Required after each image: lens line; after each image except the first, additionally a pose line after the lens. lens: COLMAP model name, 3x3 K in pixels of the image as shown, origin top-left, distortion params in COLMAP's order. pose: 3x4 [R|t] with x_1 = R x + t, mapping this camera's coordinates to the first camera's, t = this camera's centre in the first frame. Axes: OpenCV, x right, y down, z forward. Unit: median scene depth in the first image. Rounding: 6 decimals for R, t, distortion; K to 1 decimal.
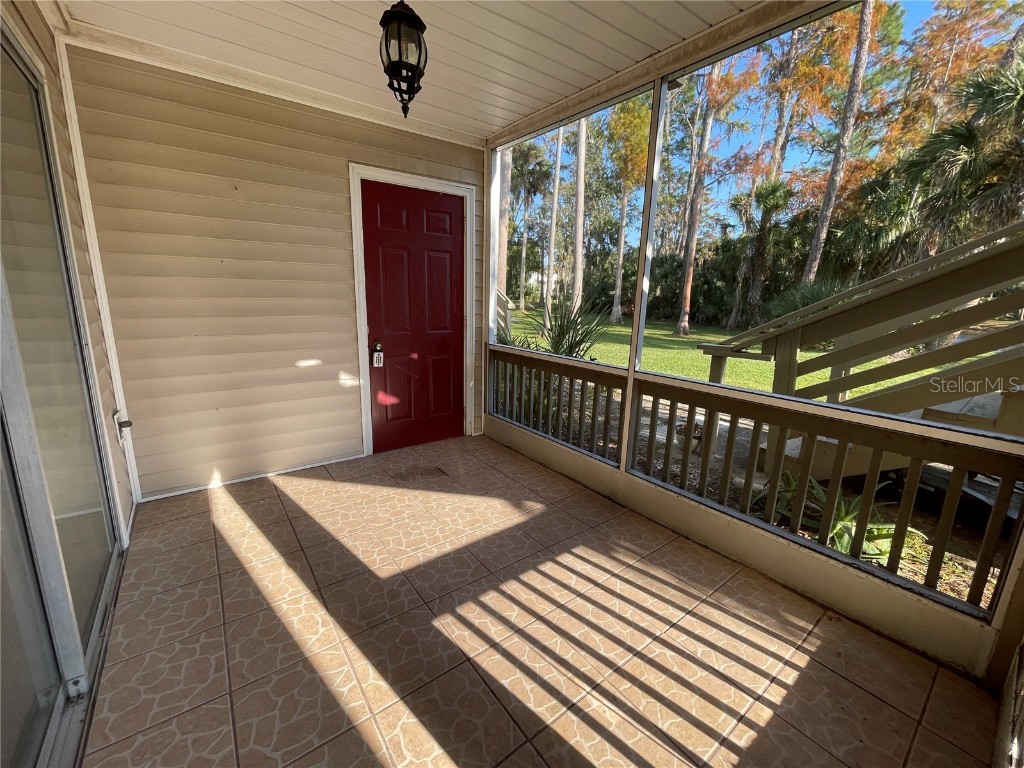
lens RADIAL K [[411.9, 0, 507.7], [0, 411.9, 383.3], [0, 0, 1]] dist [0.000764, 0.000163]
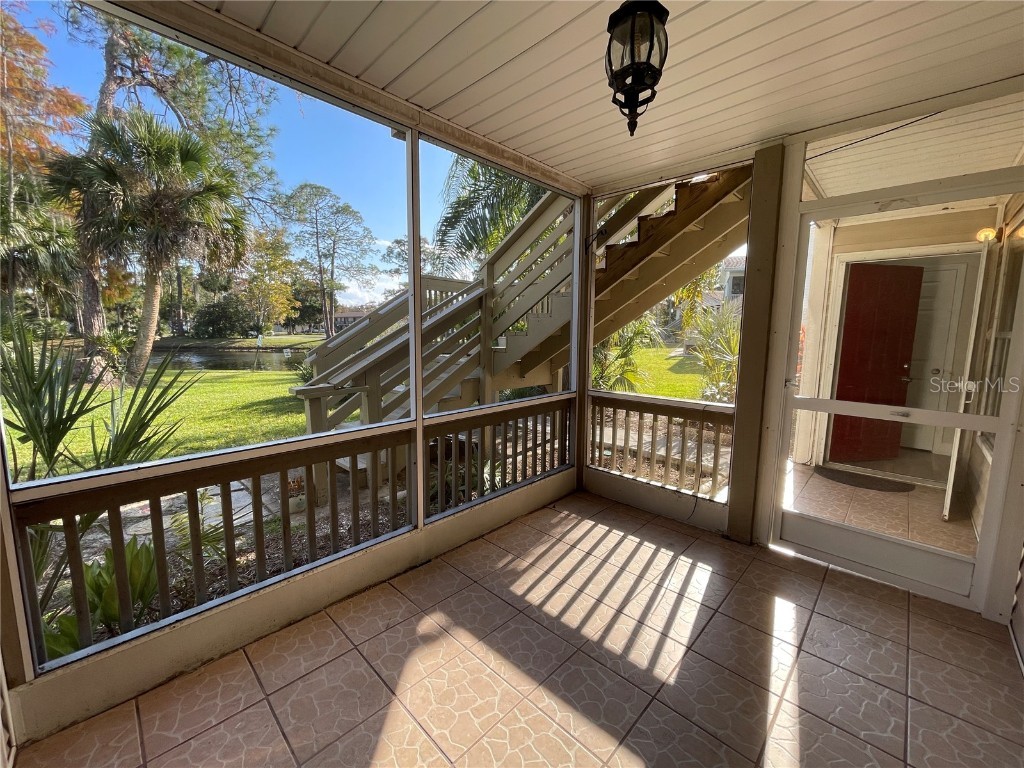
lens RADIAL K [[411.9, 0, 510.0], [0, 411.9, 381.9], [0, 0, 1]] dist [0.000764, 0.000163]
pose [[-0.140552, -0.148447, 0.978881, -0.864711], [0.193908, 0.965421, 0.174248, -0.321444], [-0.970899, 0.214304, -0.106907, 1.163174]]
